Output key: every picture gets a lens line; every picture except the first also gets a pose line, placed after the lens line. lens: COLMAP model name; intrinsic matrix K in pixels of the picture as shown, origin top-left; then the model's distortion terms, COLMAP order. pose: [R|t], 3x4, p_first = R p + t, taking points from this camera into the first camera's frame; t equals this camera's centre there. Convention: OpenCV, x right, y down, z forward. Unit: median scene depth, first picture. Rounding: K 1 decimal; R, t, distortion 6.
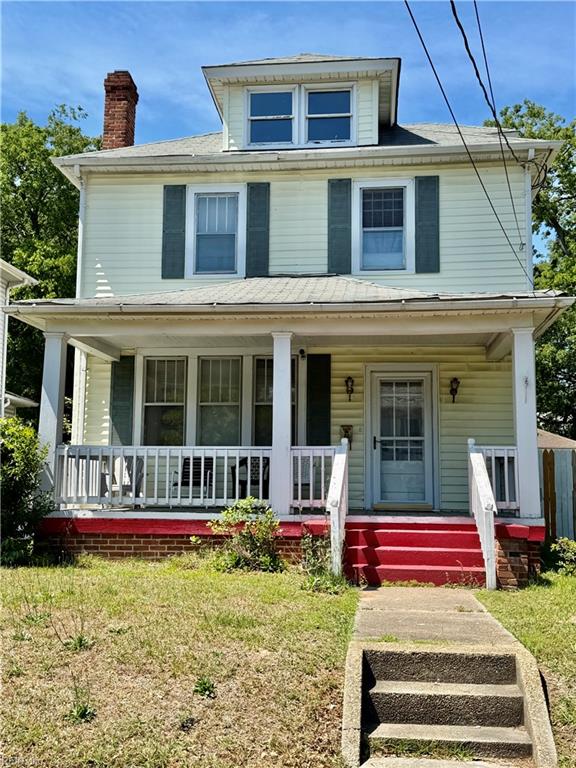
lens RADIAL K [[866.7, 0, 288.0], [0, 866.7, 384.0], [0, 0, 1]] dist [0.108063, 0.003103]
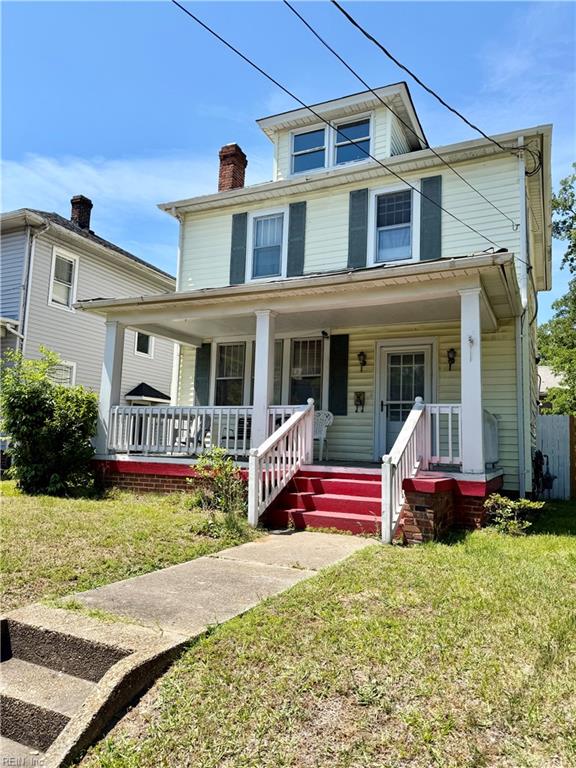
lens RADIAL K [[539.2, 0, 288.0], [0, 539.2, 384.0], [0, 0, 1]] dist [0.156379, -0.314769]
pose [[0.942479, -0.016968, -0.333834, 0.218573], [0.017512, 0.999846, -0.001381, 0.034924], [0.333806, -0.004544, 0.942631, 0.248041]]
